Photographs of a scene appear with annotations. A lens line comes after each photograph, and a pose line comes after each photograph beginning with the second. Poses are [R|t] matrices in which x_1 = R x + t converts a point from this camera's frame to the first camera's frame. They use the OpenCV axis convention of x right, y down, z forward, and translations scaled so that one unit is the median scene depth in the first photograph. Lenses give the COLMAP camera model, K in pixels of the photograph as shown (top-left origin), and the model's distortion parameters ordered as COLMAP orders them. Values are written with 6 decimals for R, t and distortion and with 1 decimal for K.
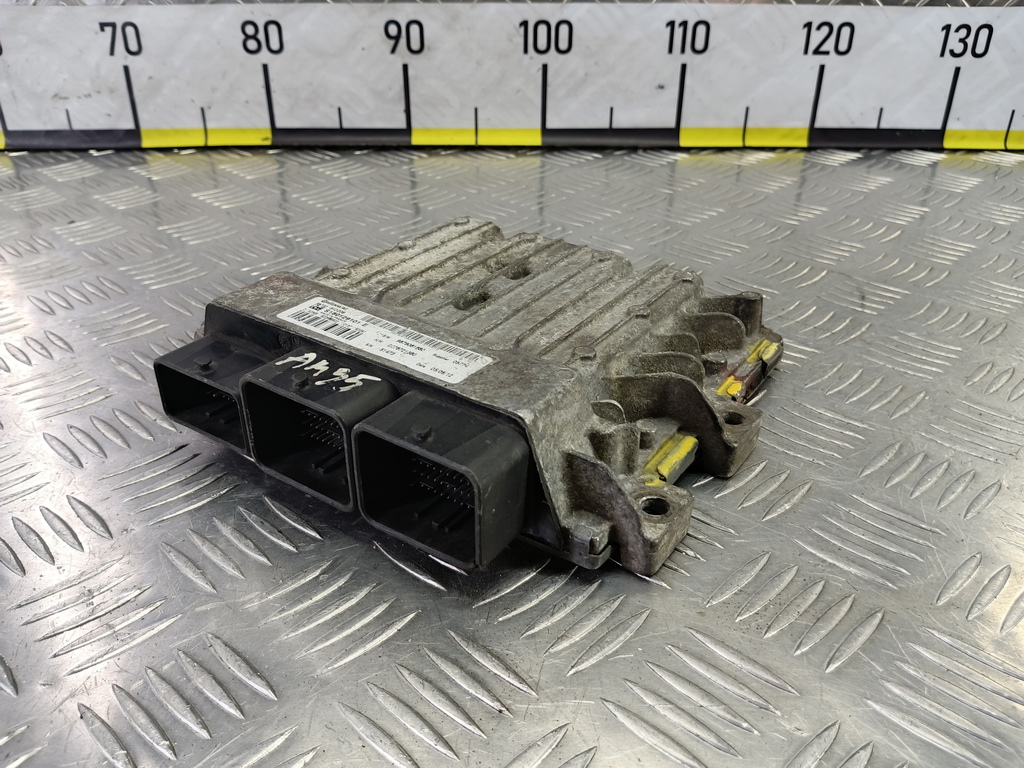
lens RADIAL K [[830.8, 0, 516.5], [0, 830.8, 383.2], [0, 0, 1]] dist [0.038748, -0.117690]
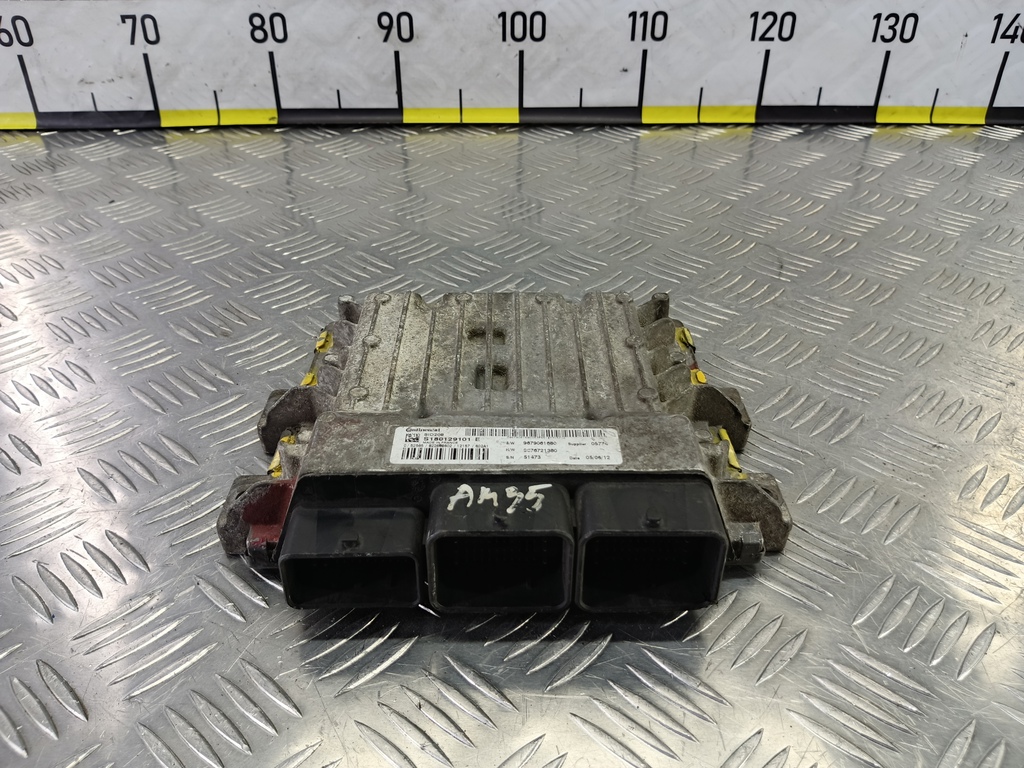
lens RADIAL K [[830.7, 0, 512.0], [0, 830.7, 384.0], [0, 0, 1]] dist [0.050263, -0.143419]
pose [[0.999879, -0.010814, 0.011177, 0.004063], [0.009994, 0.997433, 0.070909, -0.015185], [-0.011915, -0.070789, 0.997420, -0.153485]]
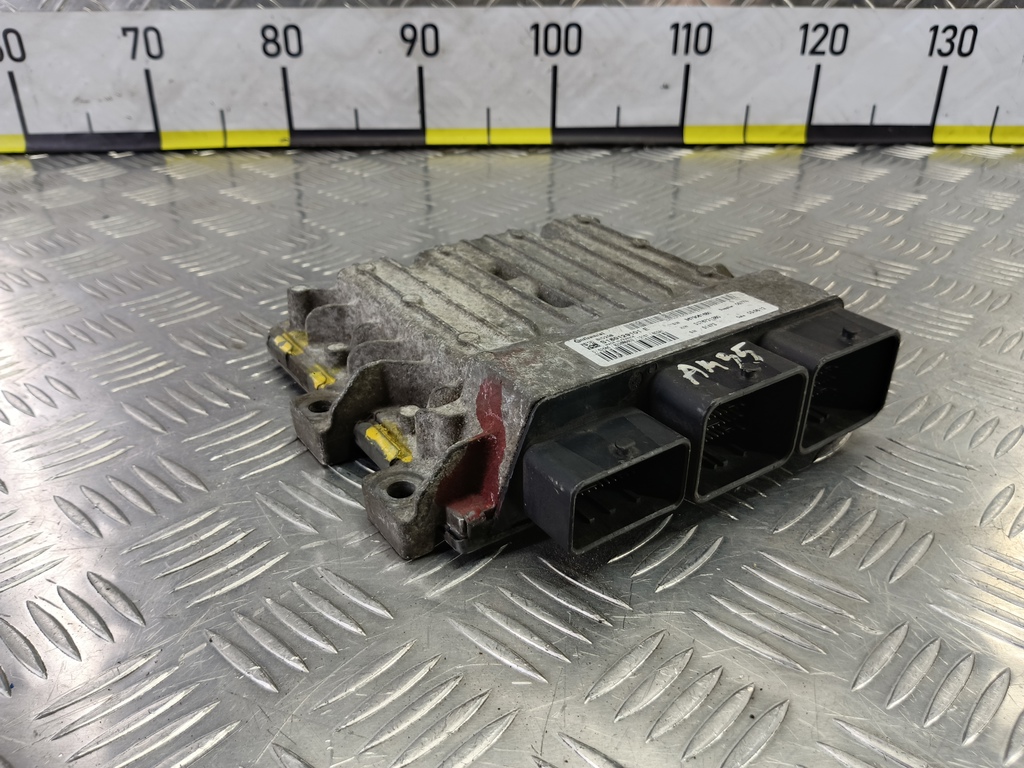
lens RADIAL K [[830.7, 0, 512.0], [0, 830.7, 384.0], [0, 0, 1]] dist [0.050263, -0.143419]
pose [[0.999496, -0.016561, 0.027101, -0.055197], [0.017056, 0.999690, -0.018146, 0.033772], [-0.026792, 0.018599, 0.999468, -0.034405]]
